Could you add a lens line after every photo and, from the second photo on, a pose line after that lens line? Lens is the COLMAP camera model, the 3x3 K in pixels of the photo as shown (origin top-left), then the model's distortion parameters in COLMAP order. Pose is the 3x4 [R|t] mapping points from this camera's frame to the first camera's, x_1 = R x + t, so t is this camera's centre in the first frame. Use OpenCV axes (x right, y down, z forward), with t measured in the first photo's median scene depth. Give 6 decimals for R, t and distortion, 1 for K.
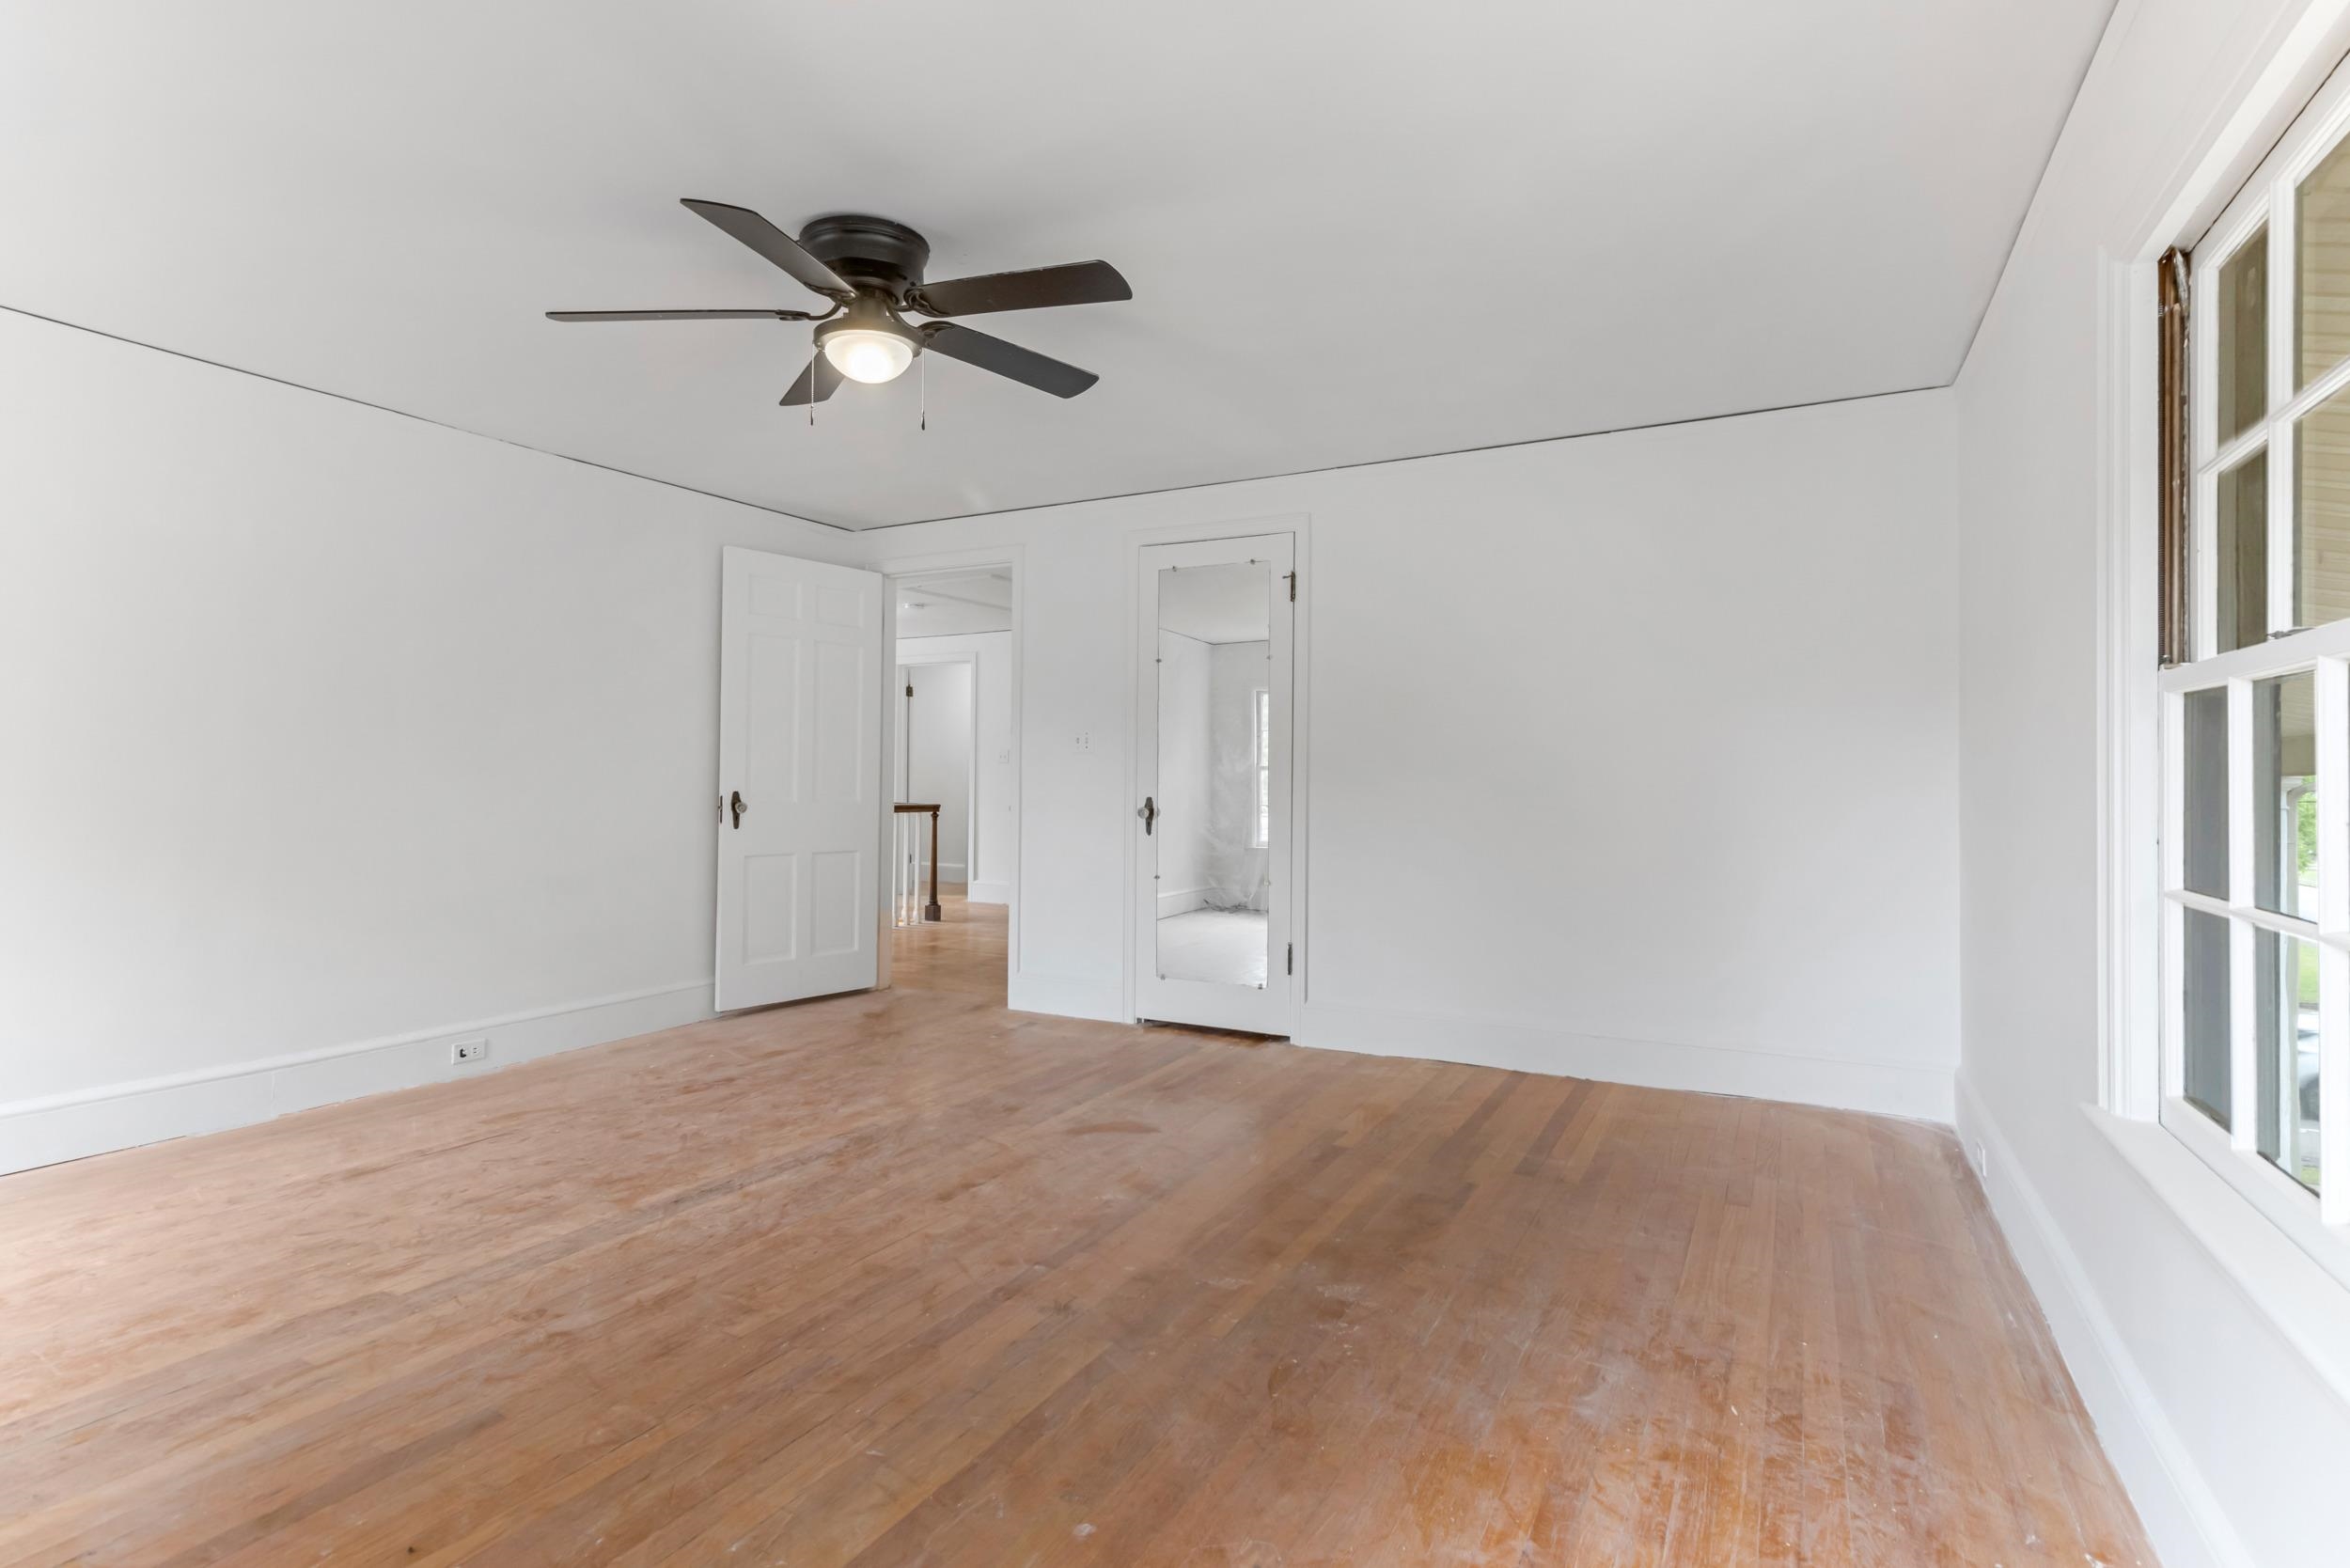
lens RADIAL K [[1135.0, 0, 1178.1], [0, 1135.0, 762.1], [0, 0, 1]] dist [0.004379, -0.000076]
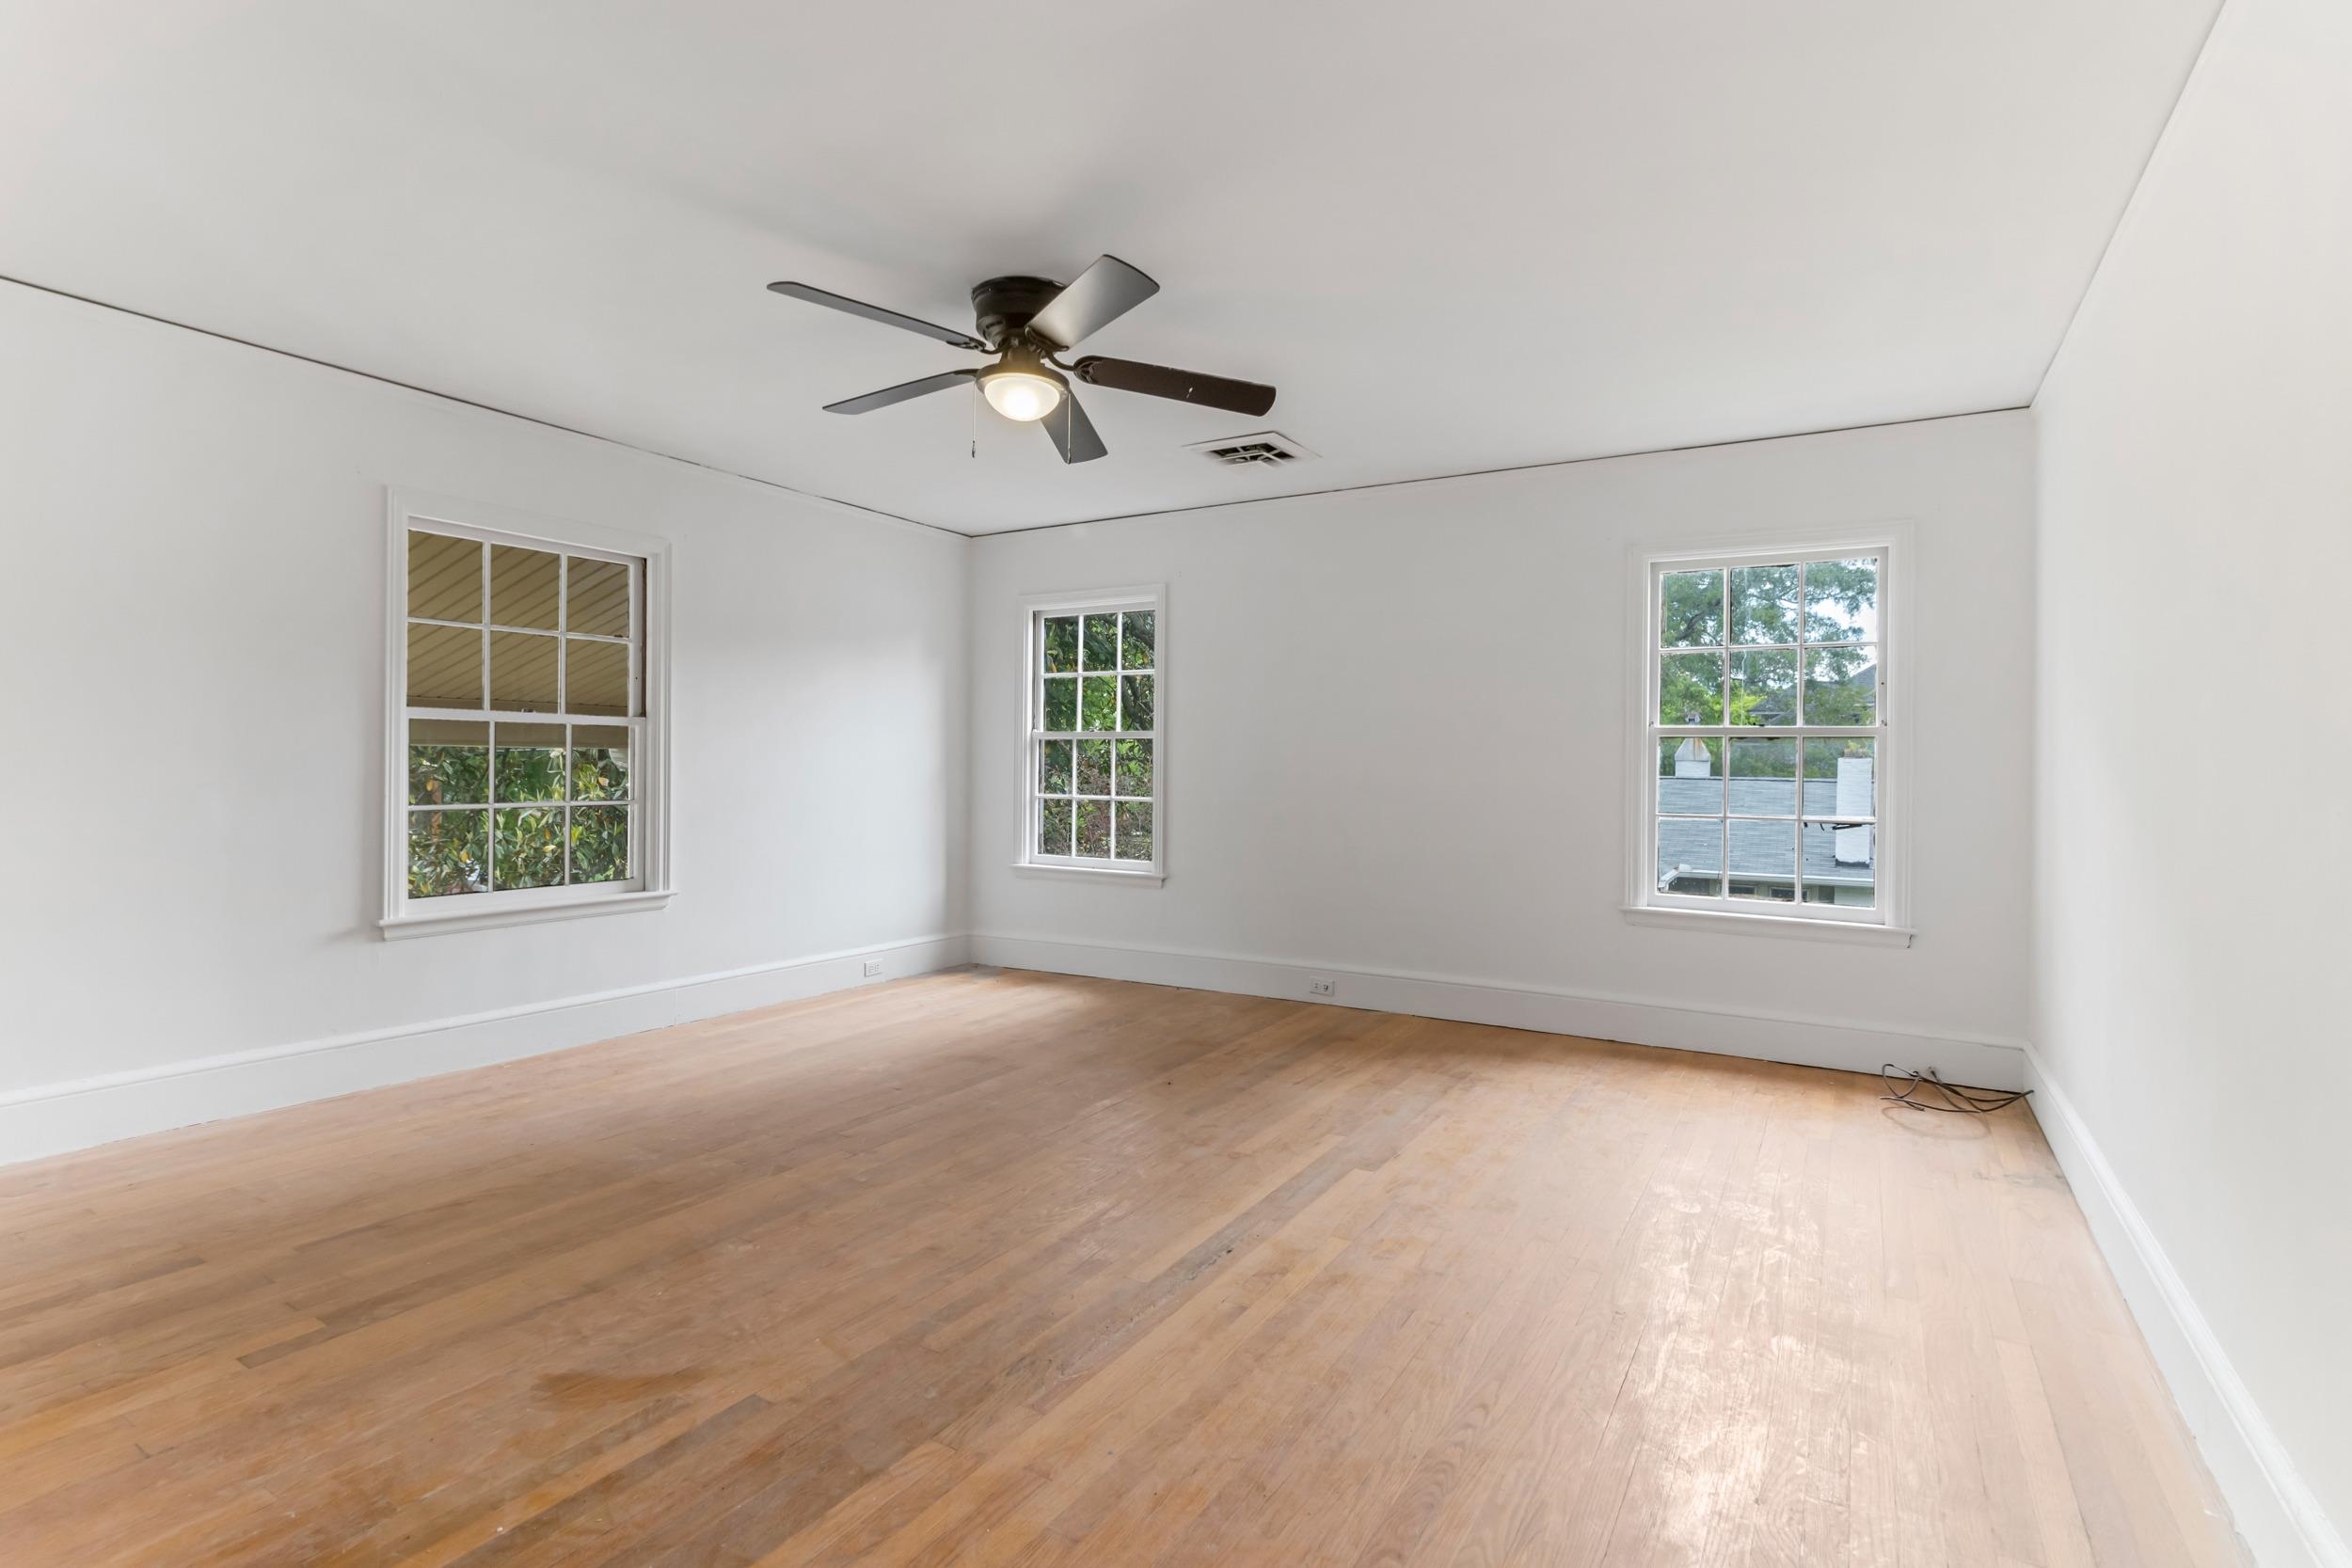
lens RADIAL K [[1135.8, 0, 1179.1], [0, 1135.8, 762.0], [0, 0, 1]] dist [0.004379, -0.000076]
pose [[-0.998826, -0.016990, 0.045373, -0.464734], [-0.017745, 0.999710, -0.016290, 0.020706], [-0.045083, -0.017076, -0.998837, 2.025192]]
